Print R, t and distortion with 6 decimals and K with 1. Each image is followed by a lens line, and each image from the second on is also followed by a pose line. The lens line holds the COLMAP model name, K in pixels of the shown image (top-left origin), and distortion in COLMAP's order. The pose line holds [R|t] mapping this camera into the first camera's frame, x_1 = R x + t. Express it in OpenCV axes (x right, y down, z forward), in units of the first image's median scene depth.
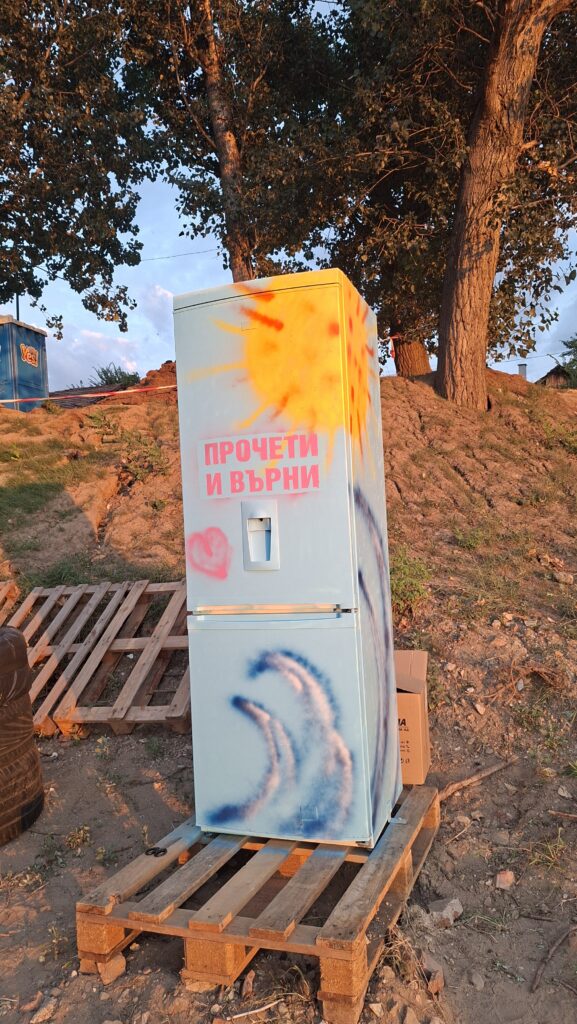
lens RADIAL K [[712.1, 0, 288.6], [0, 712.1, 502.5], [0, 0, 1]] dist [0.067294, -0.088869]
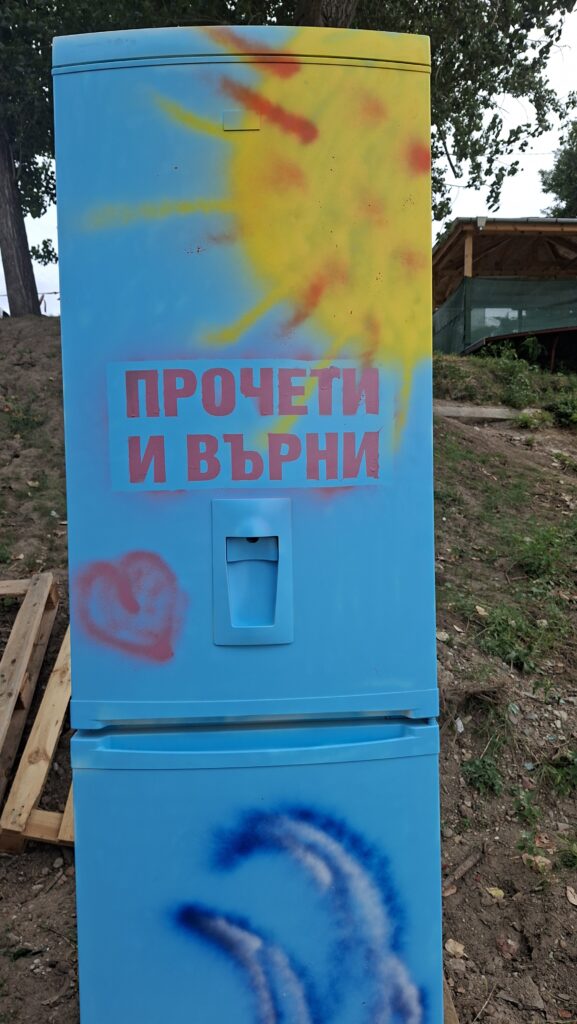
lens RADIAL K [[712.1, 0, 292.7], [0, 712.1, 501.5], [0, 0, 1]] dist [0.067294, -0.088869]
pose [[0.934915, 0.022605, 0.354151, -0.186664], [-0.043187, 0.997799, 0.050320, -0.026879], [-0.352234, -0.062340, 0.933833, 0.547481]]
